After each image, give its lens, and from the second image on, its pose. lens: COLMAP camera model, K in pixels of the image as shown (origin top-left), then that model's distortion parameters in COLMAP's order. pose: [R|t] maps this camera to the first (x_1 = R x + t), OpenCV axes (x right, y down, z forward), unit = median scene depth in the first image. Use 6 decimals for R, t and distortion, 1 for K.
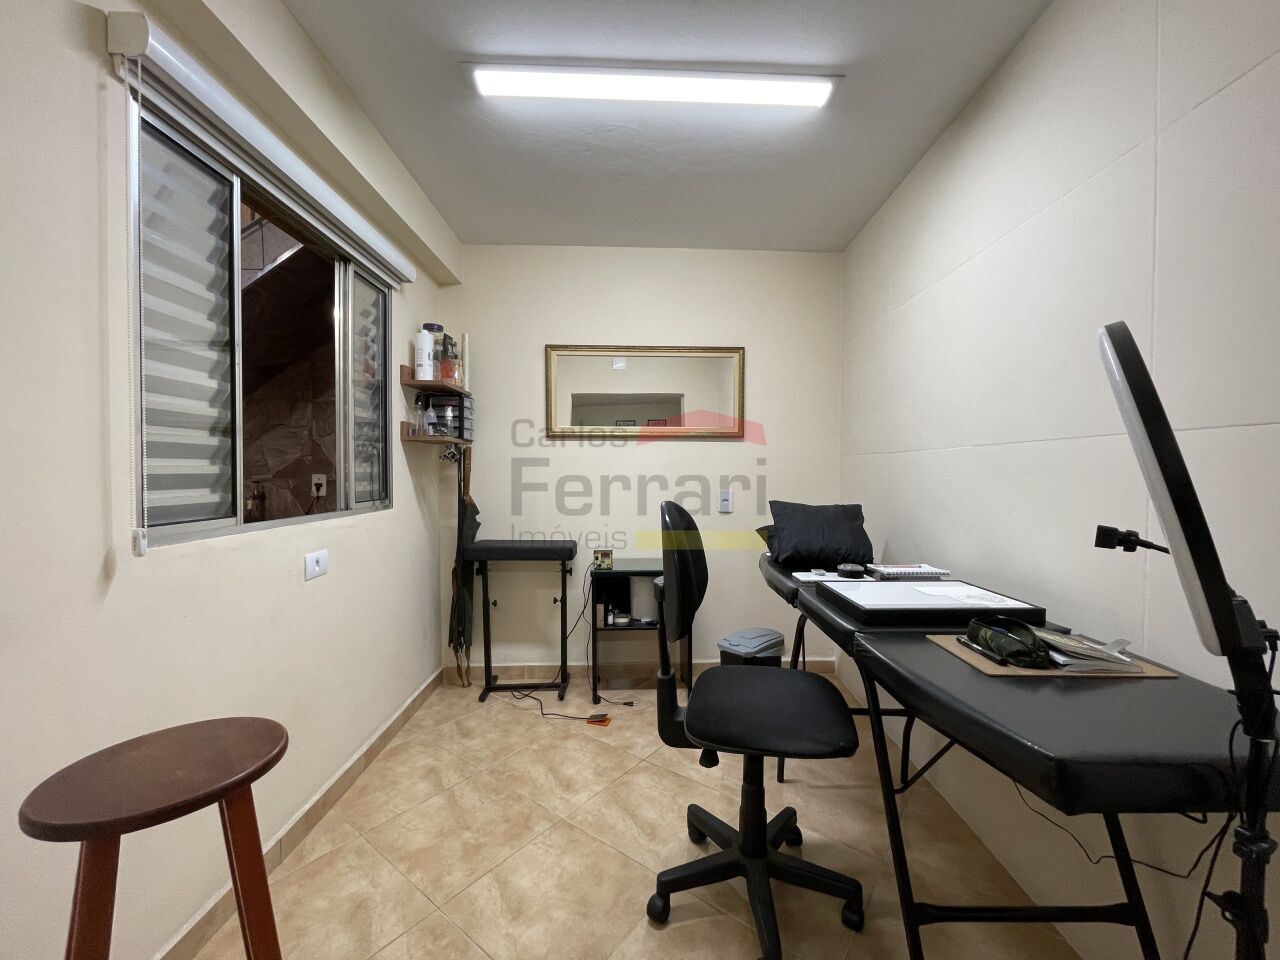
lens RADIAL K [[511.9, 0, 643.4], [0, 511.9, 481.2], [0, 0, 1]] dist [-0.003130, -0.000665]
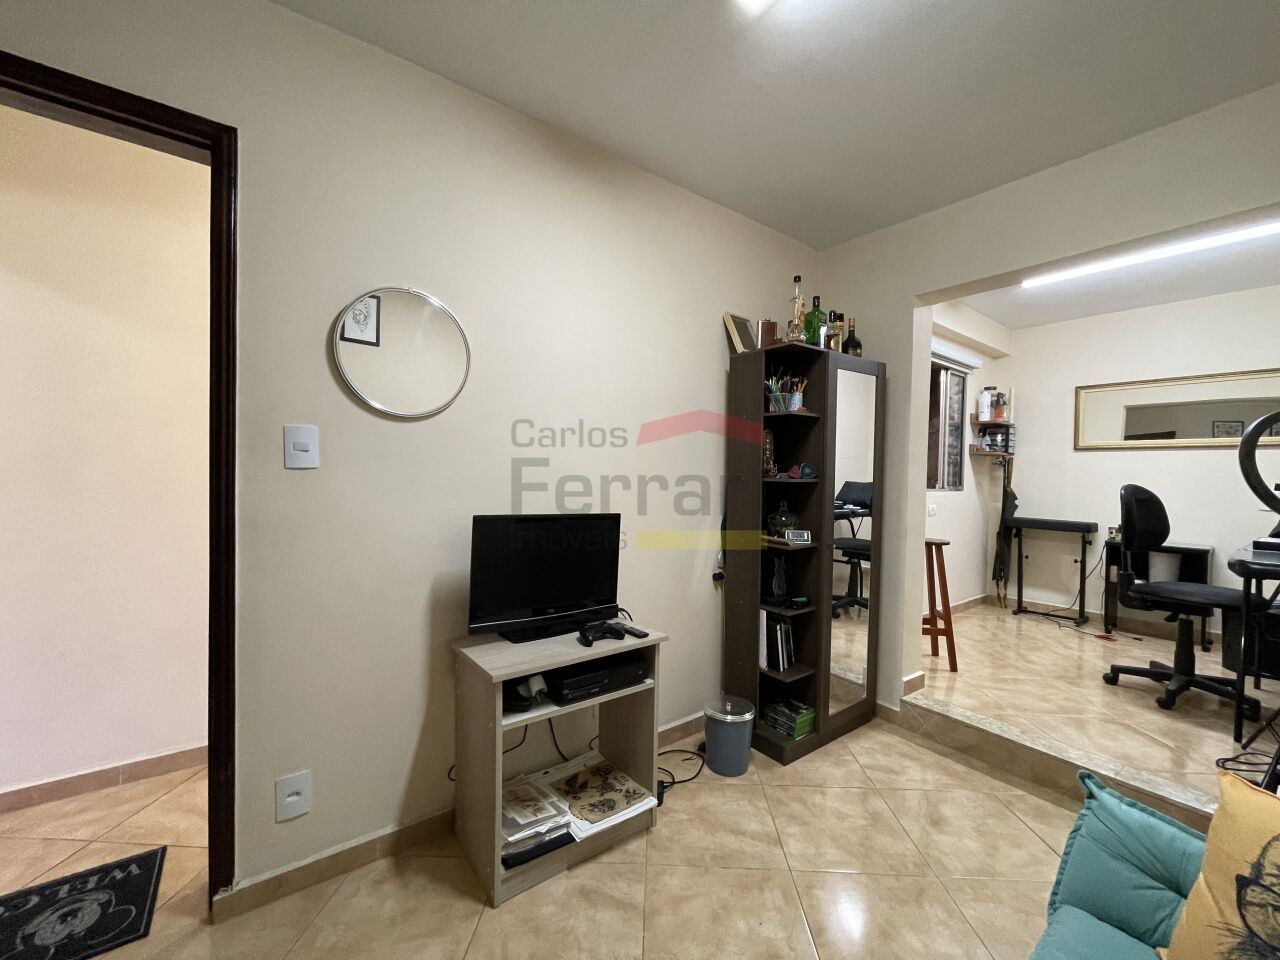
lens RADIAL K [[511.9, 0, 643.9], [0, 511.9, 487.3], [0, 0, 1]] dist [-0.003130, -0.000665]
pose [[0.587462, 0.026845, -0.808806, 0.290868], [-0.038181, 0.999256, 0.005434, 0.063669], [0.808350, 0.027689, 0.588050, -0.905783]]
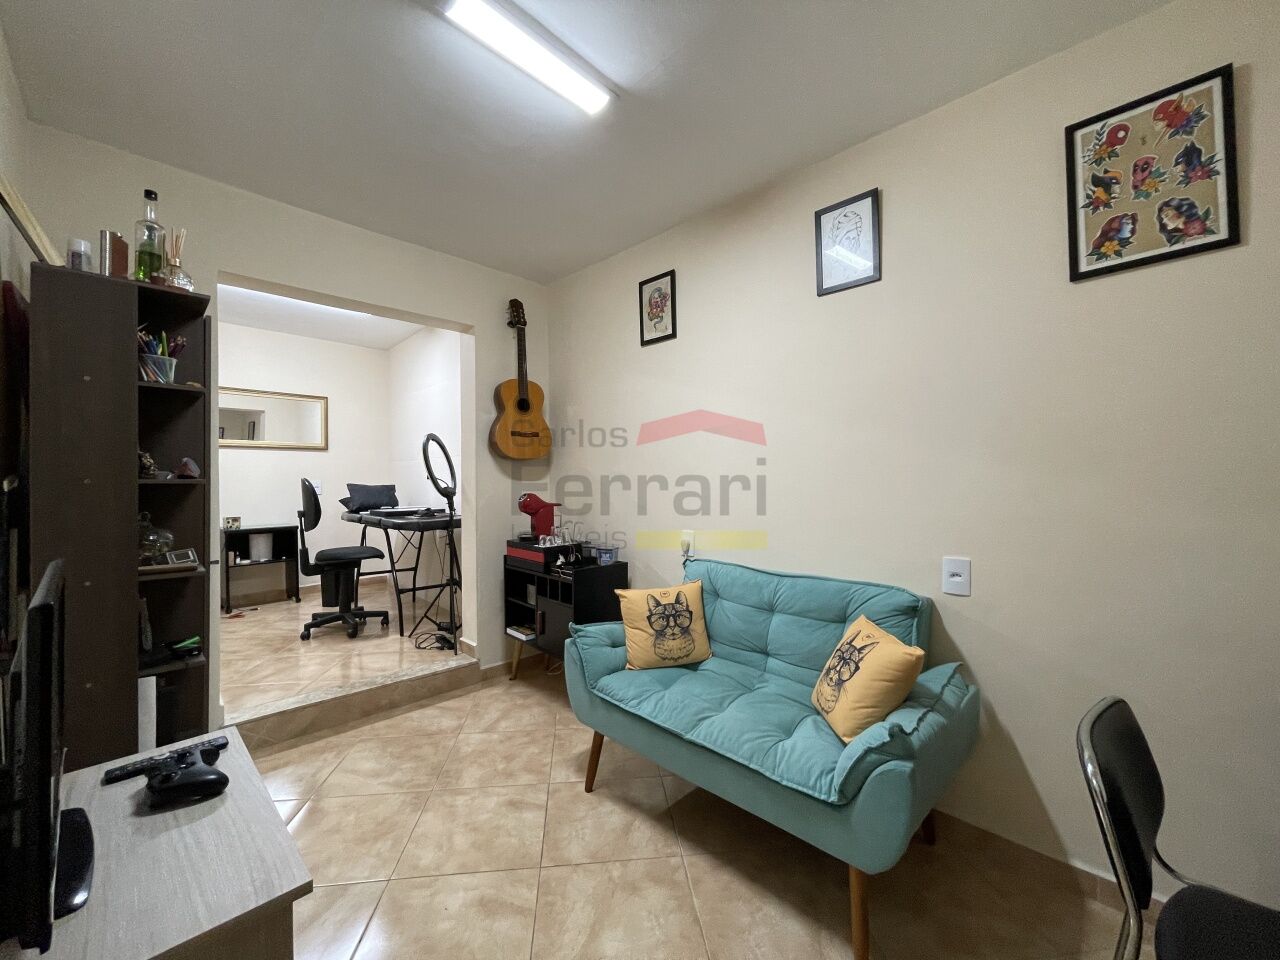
lens RADIAL K [[511.9, 0, 636.8], [0, 511.9, 485.6], [0, 0, 1]] dist [-0.003130, -0.000665]
pose [[0.716895, -0.011541, 0.697086, -0.282834], [0.020317, 0.999784, -0.004342, 0.066814], [-0.696885, 0.017276, 0.716975, -1.027287]]
